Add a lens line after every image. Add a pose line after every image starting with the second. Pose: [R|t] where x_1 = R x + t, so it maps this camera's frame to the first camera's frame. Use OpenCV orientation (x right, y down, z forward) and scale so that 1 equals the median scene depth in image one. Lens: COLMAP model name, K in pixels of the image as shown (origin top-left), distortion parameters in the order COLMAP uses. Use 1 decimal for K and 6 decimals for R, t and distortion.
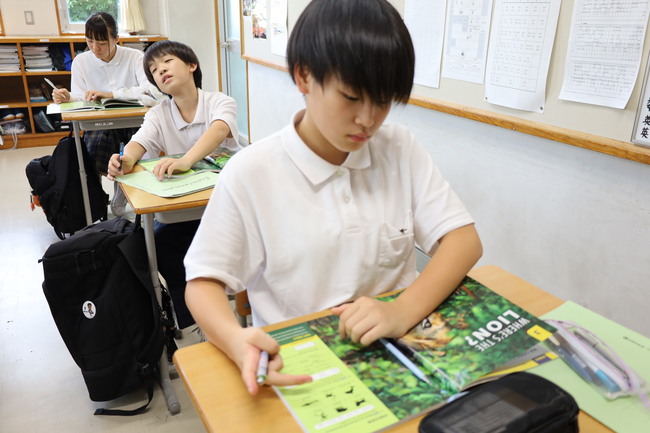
lens RADIAL K [[542.7, 0, 325.0], [0, 542.7, 216.5], [0, 0, 1]] dist [-0.007678, -0.007838]
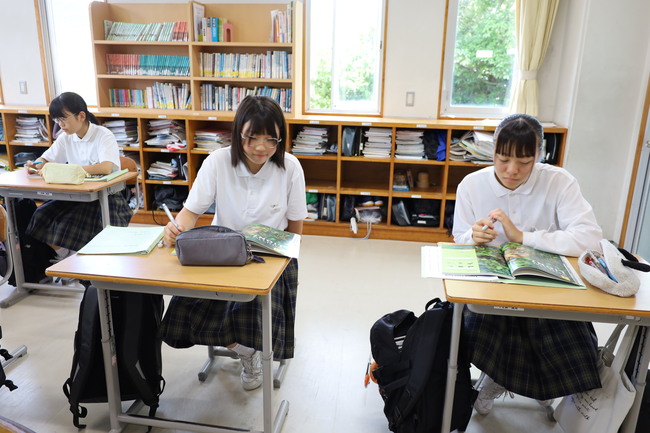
lens RADIAL K [[499.1, 0, 325.0], [0, 499.1, 216.5], [0, 0, 1]] dist [-0.003157, -0.001133]
pose [[0.811273, 0.157592, -0.563028, -0.162344], [-0.214441, 0.976081, -0.035784, -0.116068], [0.543922, 0.149767, 0.825663, 0.261359]]
